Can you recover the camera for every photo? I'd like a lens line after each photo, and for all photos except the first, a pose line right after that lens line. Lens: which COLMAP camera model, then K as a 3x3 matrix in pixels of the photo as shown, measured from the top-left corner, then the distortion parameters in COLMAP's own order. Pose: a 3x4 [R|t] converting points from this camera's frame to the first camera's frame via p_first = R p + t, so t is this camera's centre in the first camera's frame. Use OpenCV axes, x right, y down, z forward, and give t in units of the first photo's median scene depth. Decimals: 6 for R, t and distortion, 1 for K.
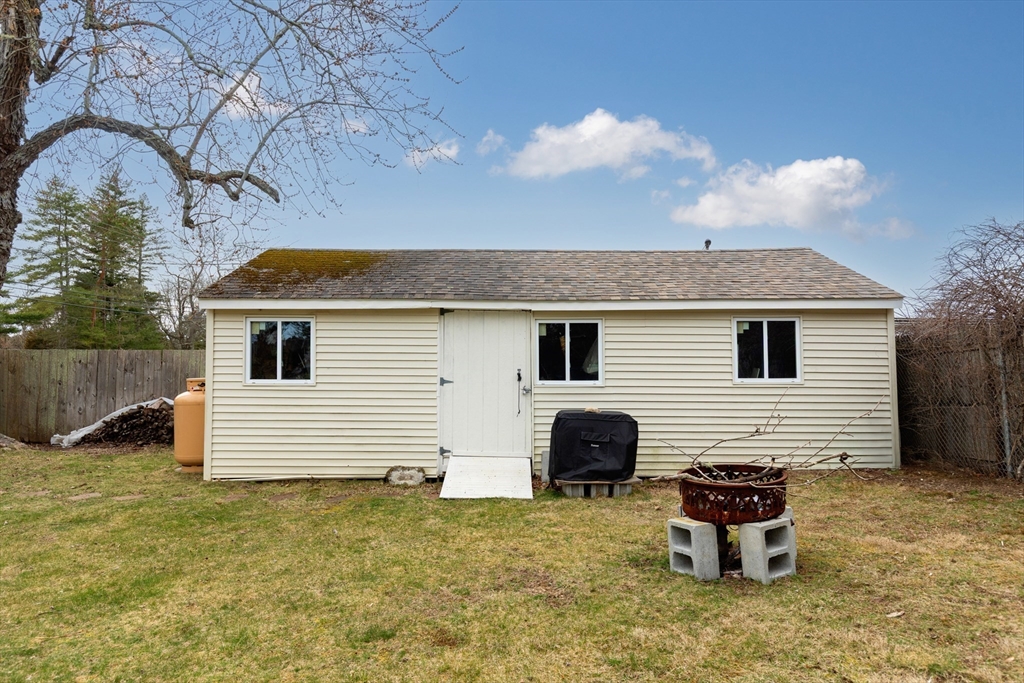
lens RADIAL K [[653.5, 0, 512.6], [0, 653.5, 342.8], [0, 0, 1]] dist [-0.000909, -0.000326]
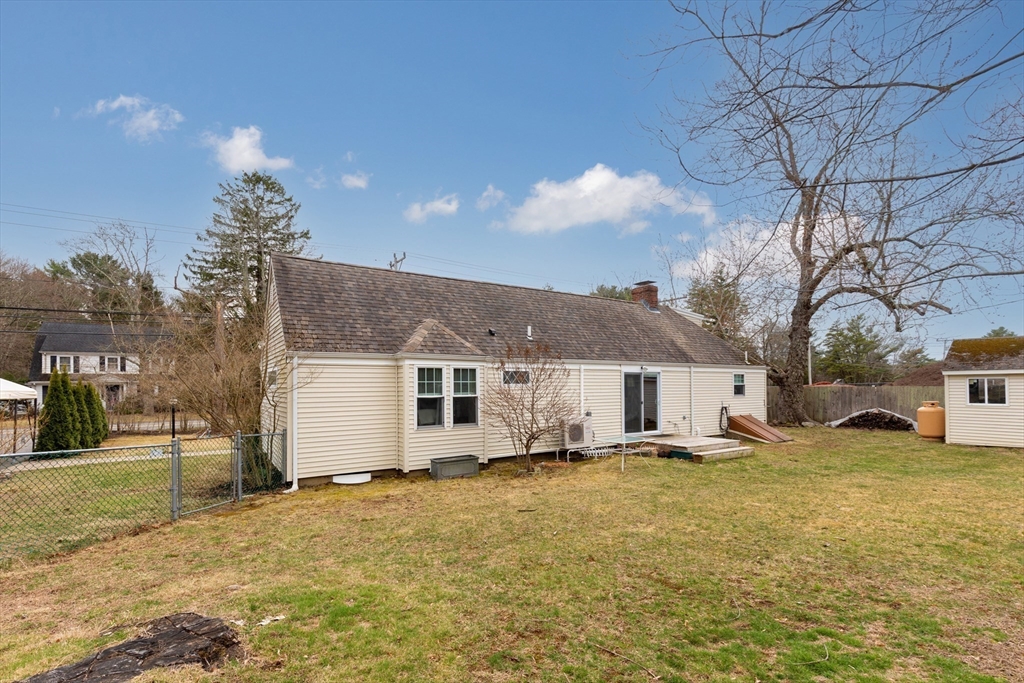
lens RADIAL K [[470.4, 0, 502.8], [0, 470.4, 376.4], [0, 0, 1]] dist [0.000610, -0.000323]
pose [[0.611512, -0.016478, -0.791063, -0.058145], [0.034958, 0.999370, 0.006207, -0.079742], [0.790462, -0.031449, 0.611703, -0.995989]]
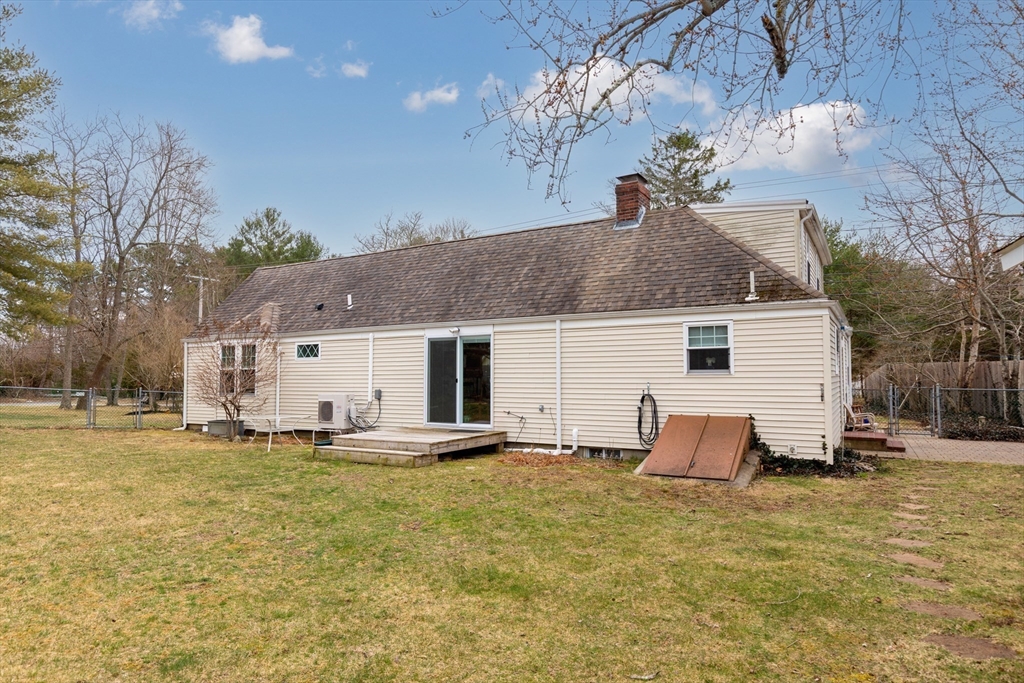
lens RADIAL K [[618.1, 0, 512.2], [0, 618.1, 343.0], [0, 0, 1]] dist [-0.000467, -0.000089]
pose [[-0.446533, -0.035549, -0.894061, 0.189862], [0.045796, 0.996993, -0.062515, 0.035810], [0.893594, -0.068860, -0.443562, 0.970288]]
